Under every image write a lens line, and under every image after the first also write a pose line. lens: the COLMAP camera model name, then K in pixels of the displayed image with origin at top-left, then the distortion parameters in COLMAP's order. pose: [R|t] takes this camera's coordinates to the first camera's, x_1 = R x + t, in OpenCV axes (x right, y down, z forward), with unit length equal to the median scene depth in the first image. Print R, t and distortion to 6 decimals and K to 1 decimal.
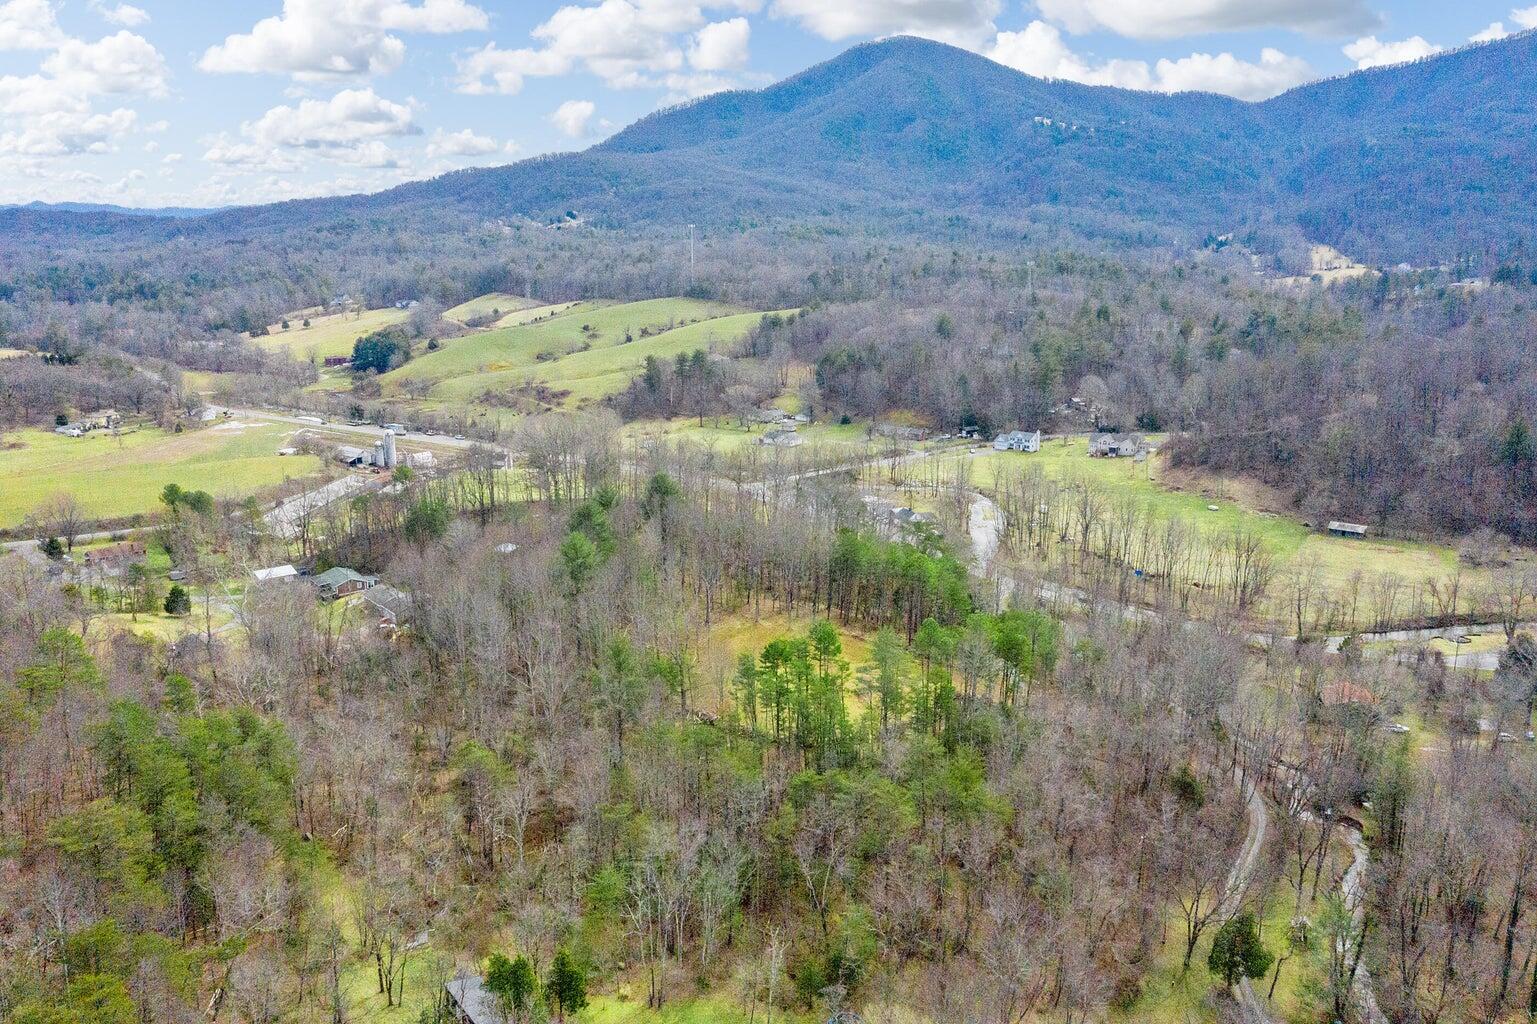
lens RADIAL K [[1213.5, 0, 768.5], [0, 1213.5, 512.0], [0, 0, 1]] dist [-0.004779, -0.001359]
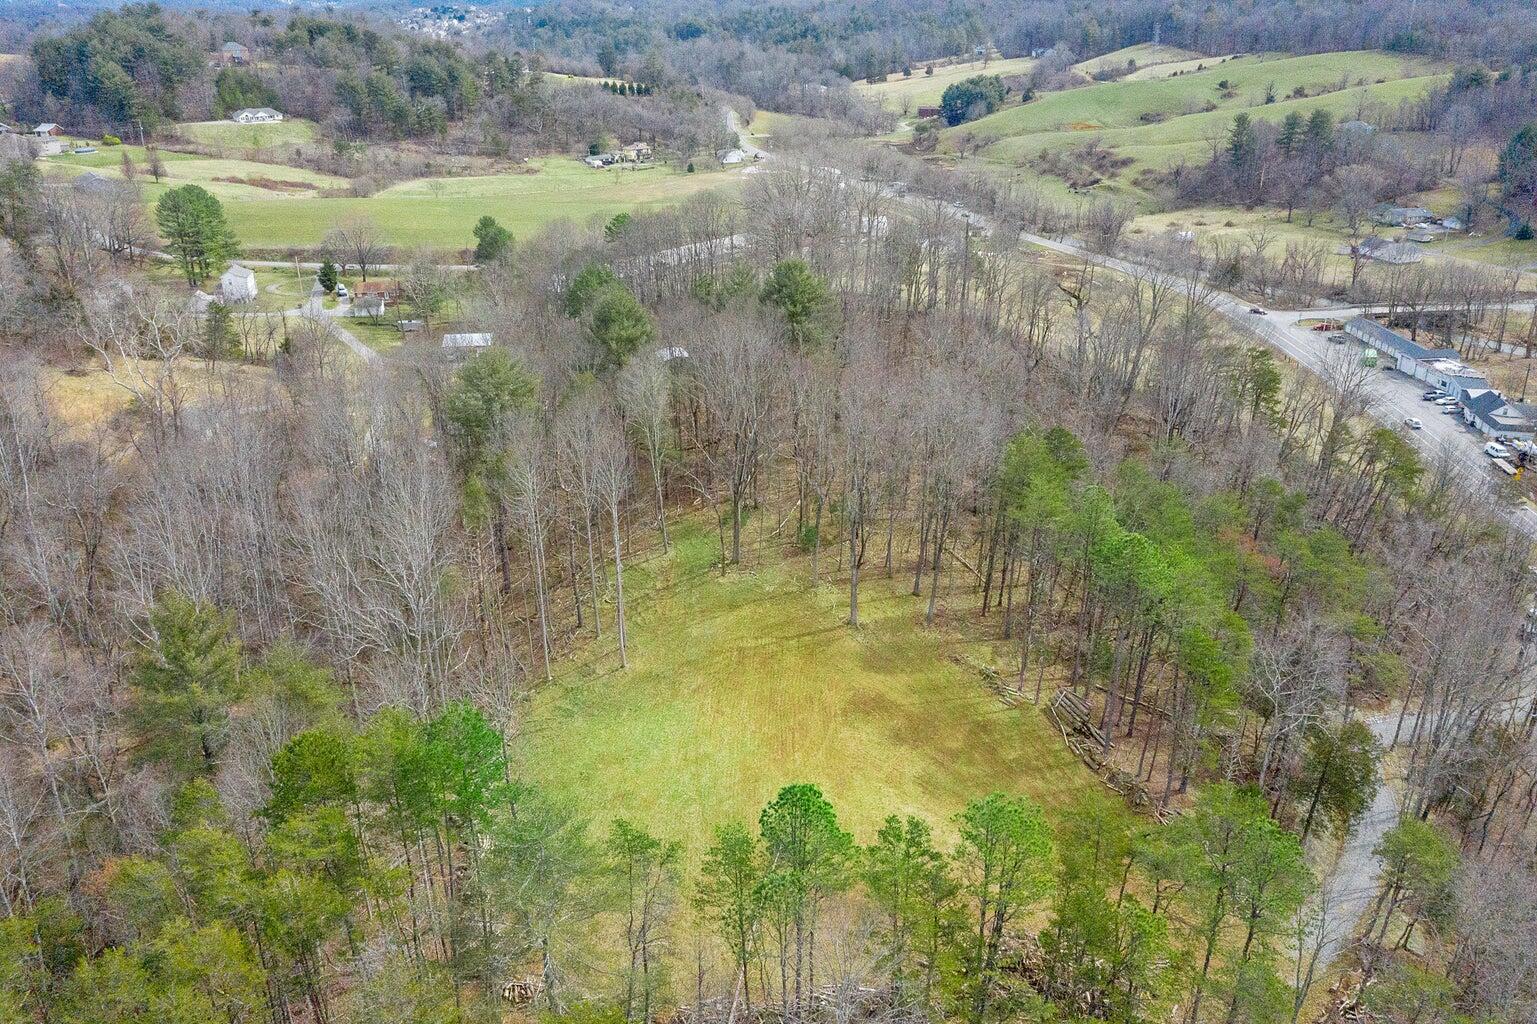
lens RADIAL K [[1213.5, 0, 768.5], [0, 1213.5, 512.0], [0, 0, 1]] dist [-0.004779, -0.001359]
pose [[0.834256, 0.219259, -0.505907, 0.077192], [-0.128460, 0.969576, 0.208377, -0.013978], [0.536204, -0.108851, 0.837041, 0.214265]]
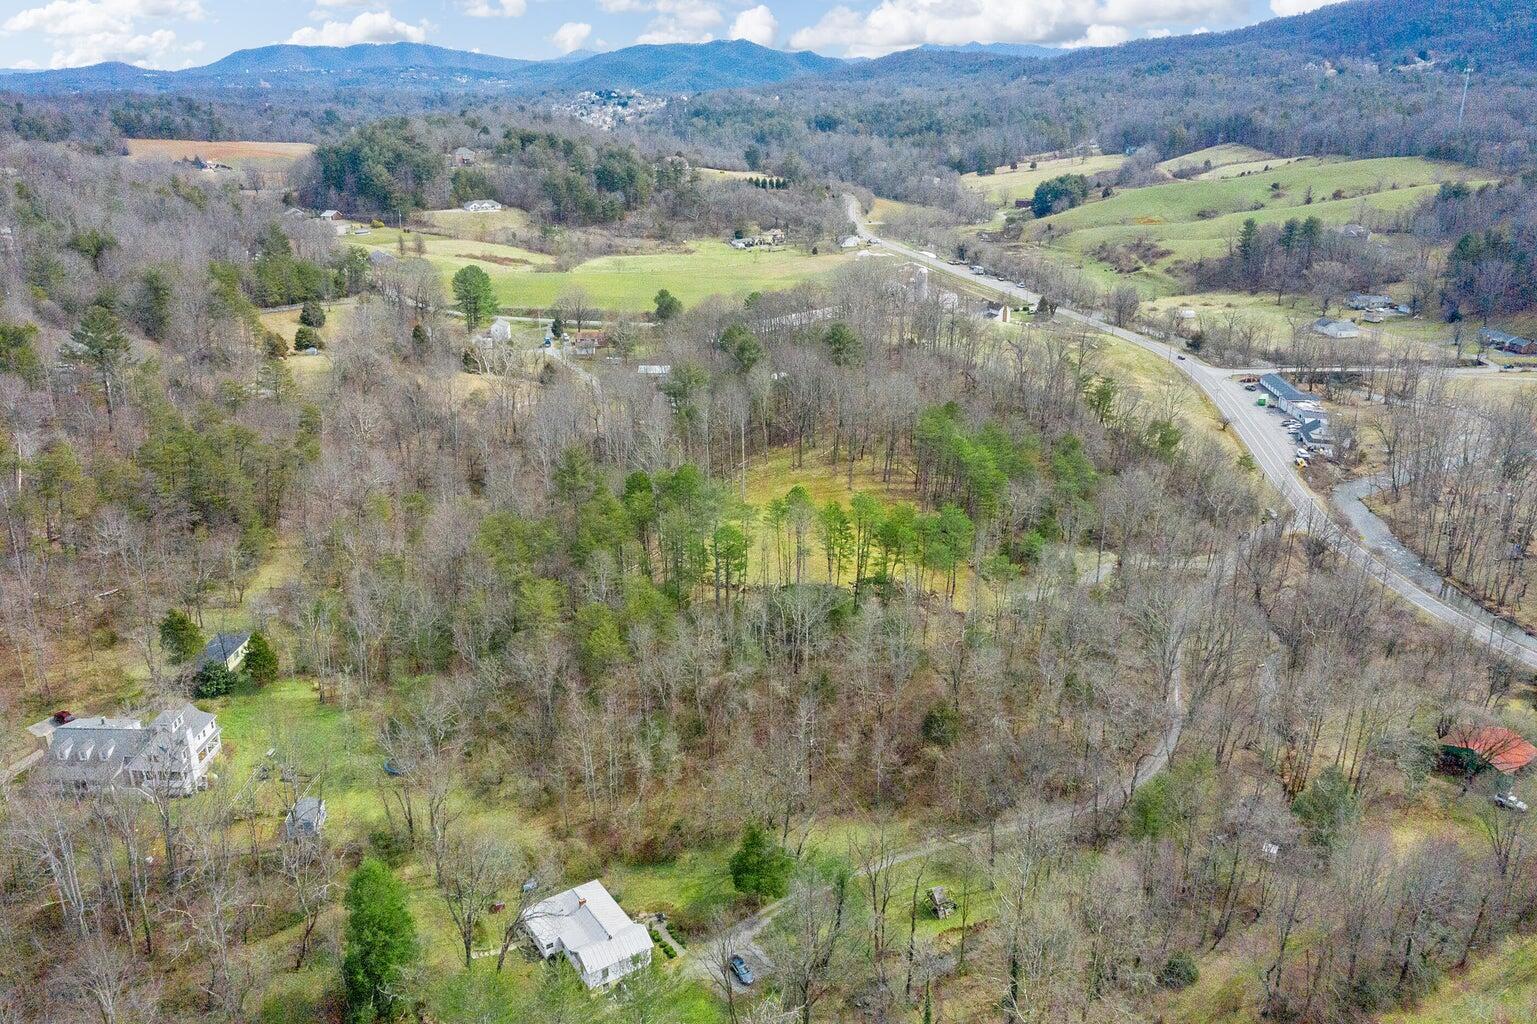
lens RADIAL K [[1213.5, 0, 768.5], [0, 1213.5, 512.0], [0, 0, 1]] dist [-0.004779, -0.001359]
pose [[0.766735, 0.223928, -0.601642, 0.206269], [-0.149862, 0.973731, 0.171434, -0.017073], [0.624226, -0.041281, 0.780152, 0.061451]]
